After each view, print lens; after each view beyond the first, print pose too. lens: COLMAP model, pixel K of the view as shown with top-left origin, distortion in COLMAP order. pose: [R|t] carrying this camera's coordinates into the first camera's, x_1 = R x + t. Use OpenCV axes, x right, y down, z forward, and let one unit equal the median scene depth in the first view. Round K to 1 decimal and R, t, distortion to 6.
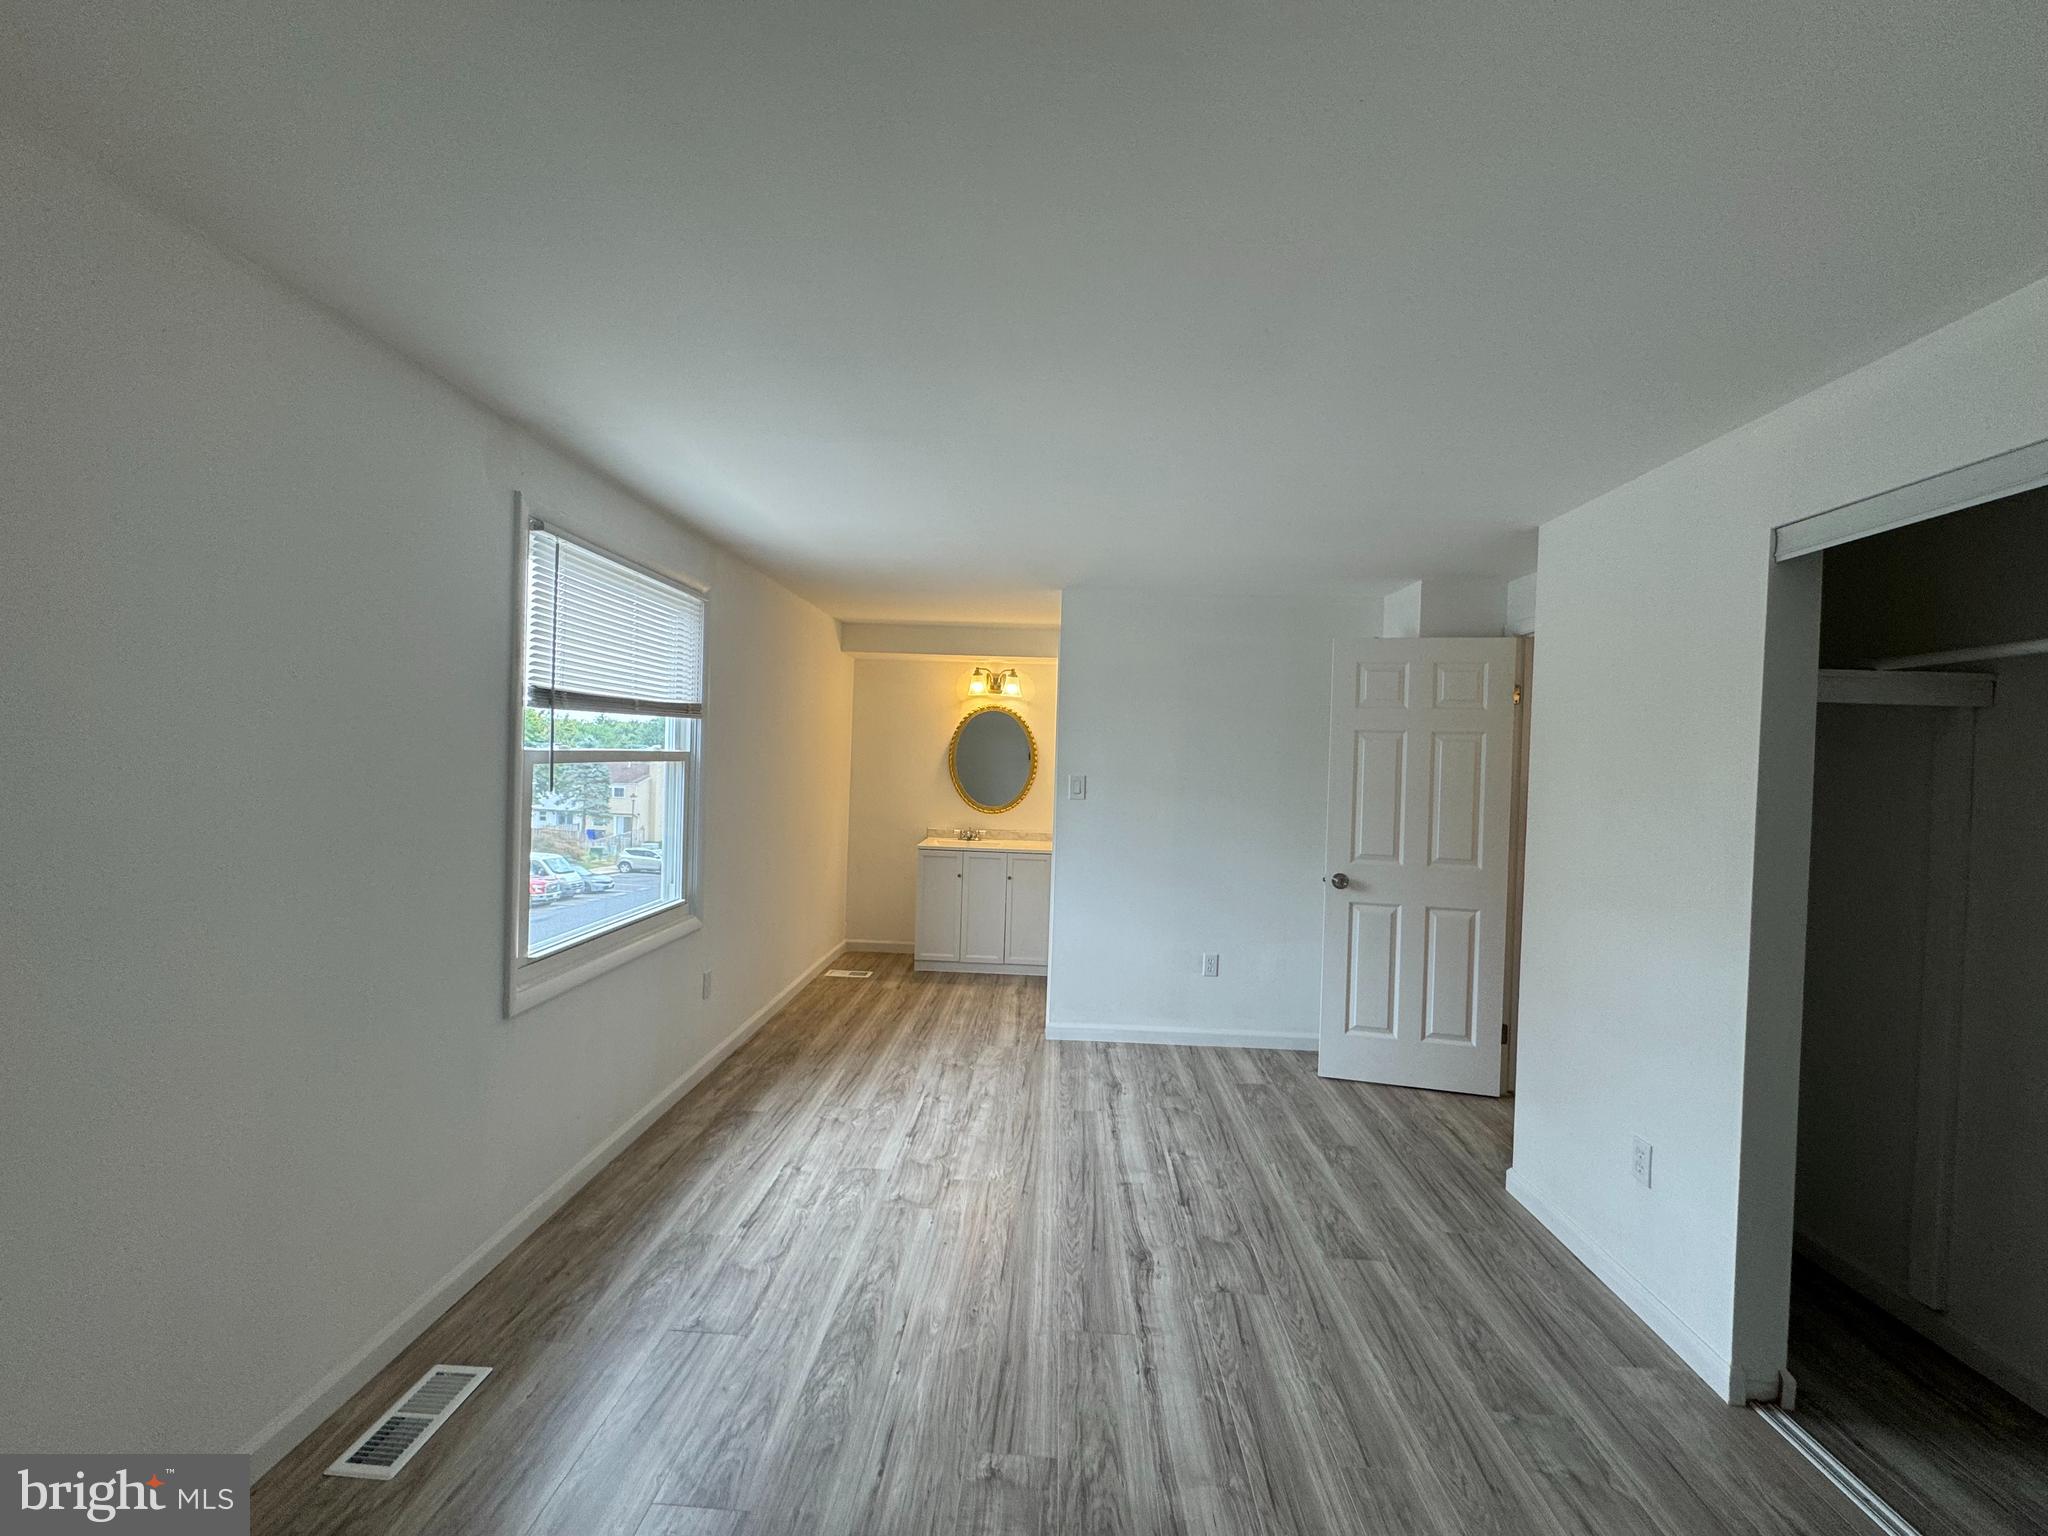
lens RADIAL K [[819.1, 0, 1023.1], [0, 819.1, 766.5], [0, 0, 1]] dist [-0.001985, -0.000360]
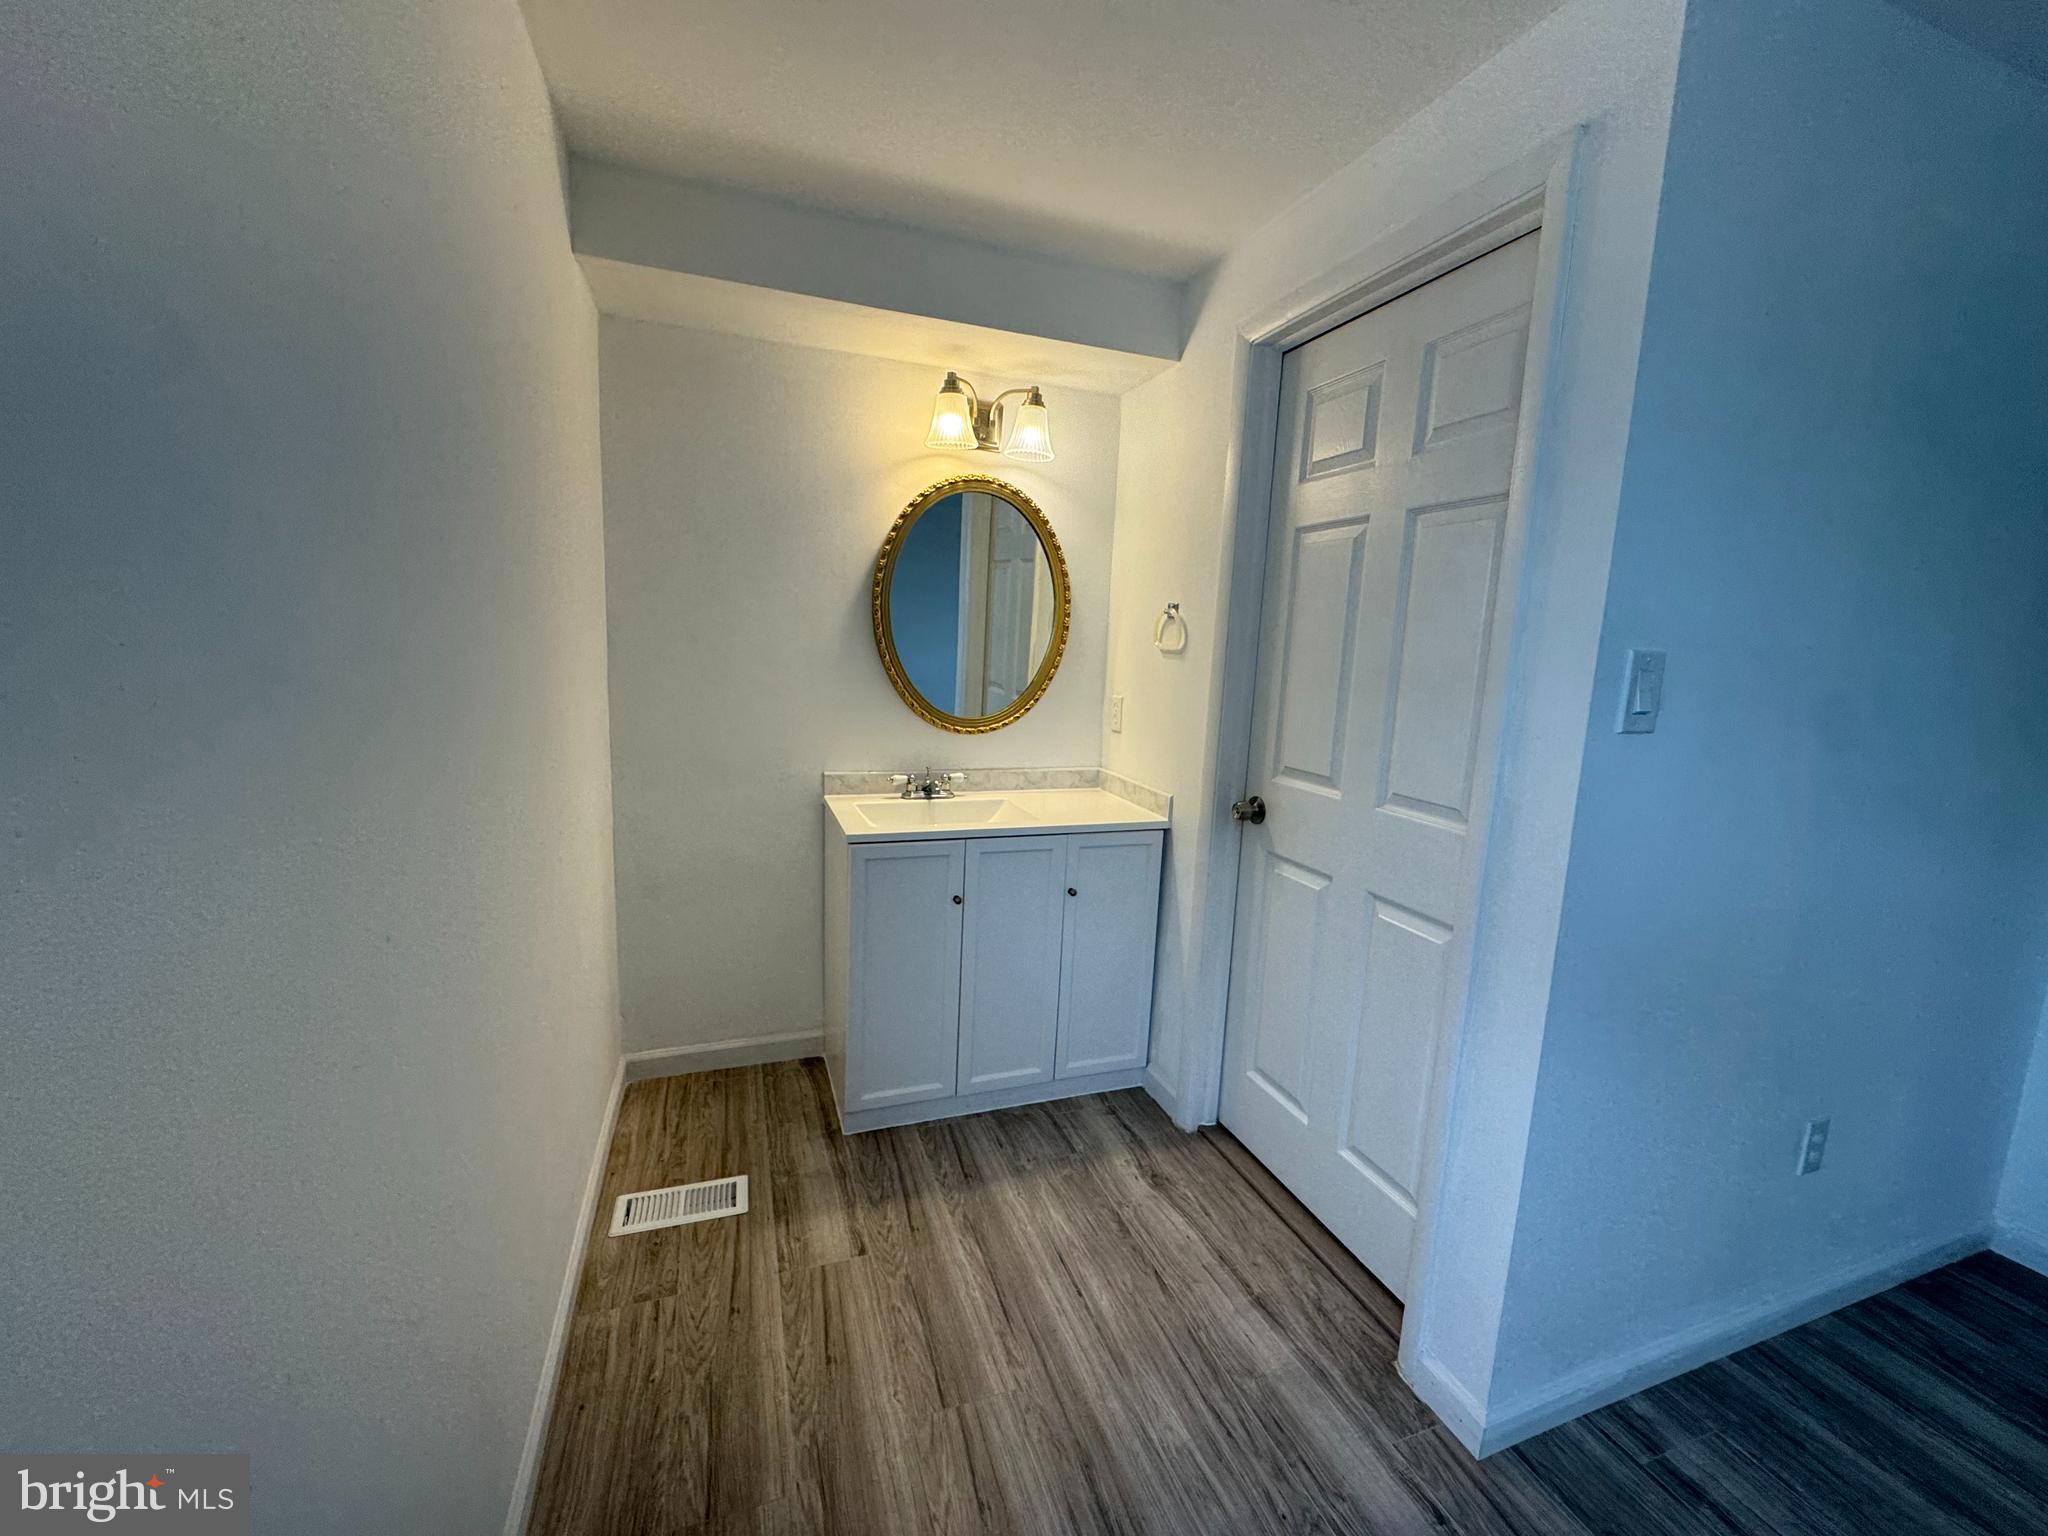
lens RADIAL K [[819.1, 0, 1023.1], [0, 819.1, 766.5], [0, 0, 1]] dist [-0.001985, -0.000360]
pose [[0.923676, -0.055420, 0.379144, -0.281981], [-0.007192, 0.986803, 0.161764, 0.005240], [-0.383106, -0.152145, 0.911088, 0.908572]]
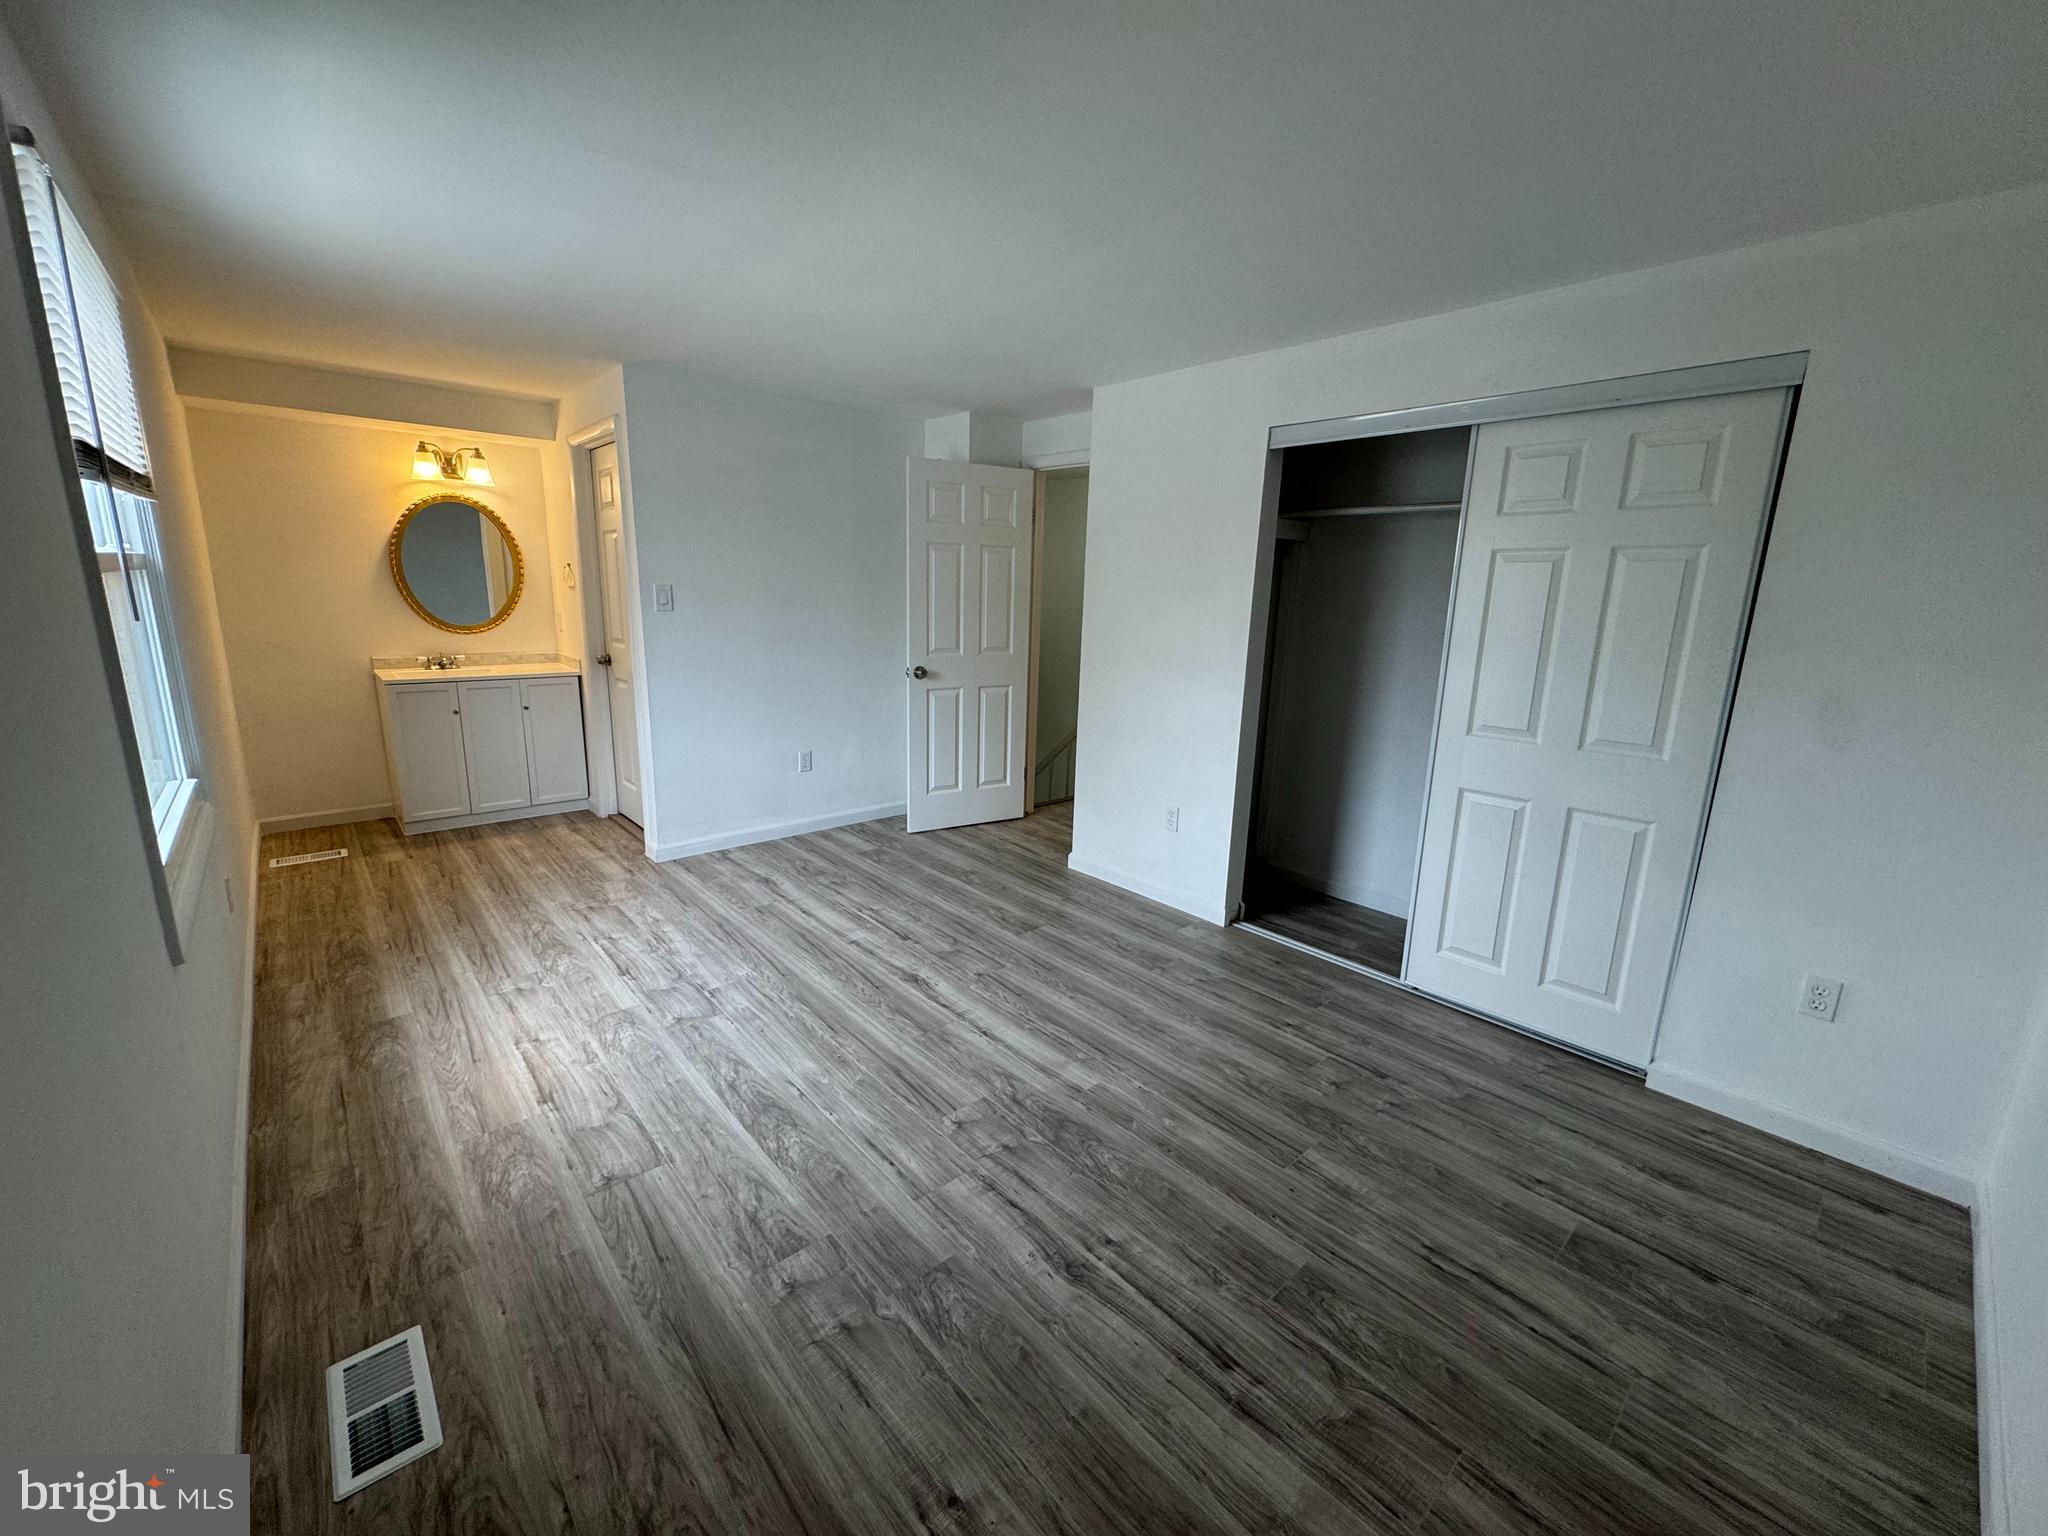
lens RADIAL K [[819.0, 0, 1021.5], [0, 819.0, 767.5], [0, 0, 1]] dist [-0.001513, 0.000054]
pose [[0.714234, -0.164408, 0.680324, -0.343157], [0.000569, 0.972156, 0.234335, -0.005761], [-0.699907, -0.166983, 0.694440, 0.043117]]
